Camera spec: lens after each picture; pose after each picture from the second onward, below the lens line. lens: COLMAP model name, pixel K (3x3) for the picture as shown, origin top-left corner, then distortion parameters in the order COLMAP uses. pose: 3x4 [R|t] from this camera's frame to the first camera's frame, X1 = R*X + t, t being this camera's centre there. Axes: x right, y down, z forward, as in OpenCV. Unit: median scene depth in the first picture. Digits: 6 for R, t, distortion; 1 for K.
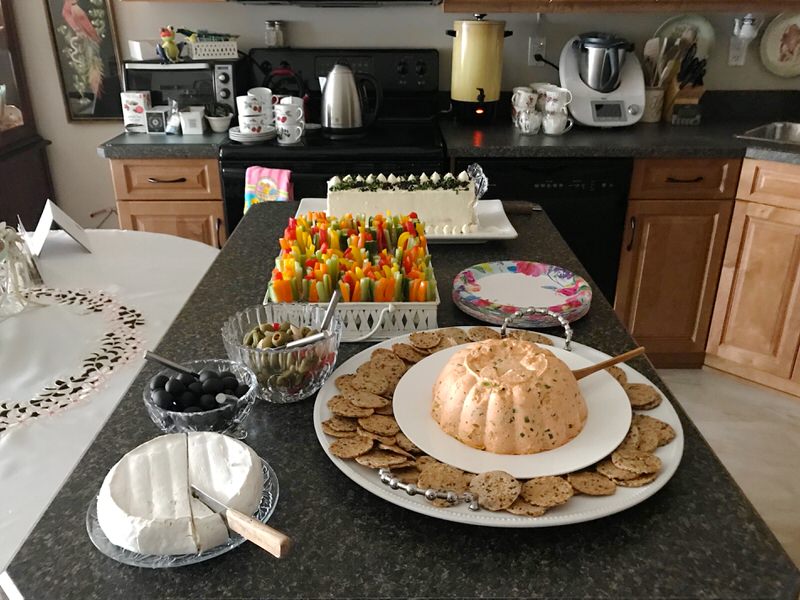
lens RADIAL K [[668.5, 0, 397.1], [0, 668.5, 299.4], [0, 0, 1]] dist [-0.007631, 0.015972]
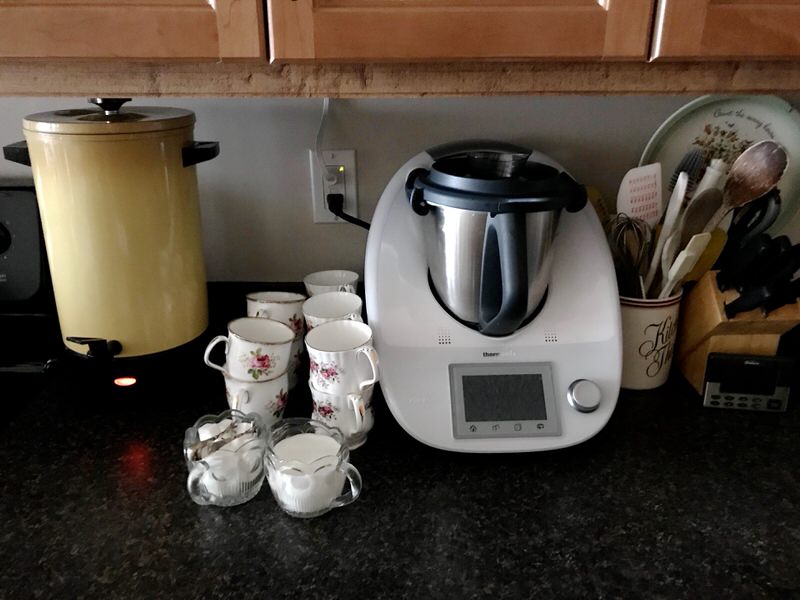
lens RADIAL K [[668.5, 0, 400.9], [0, 668.5, 300.3], [0, 0, 1]] dist [-0.007631, 0.015972]
pose [[0.999989, -0.000380, -0.004665, 0.266898], [0.000164, 0.998937, -0.046095, -0.311407], [0.004678, 0.046094, 0.998926, 0.676722]]
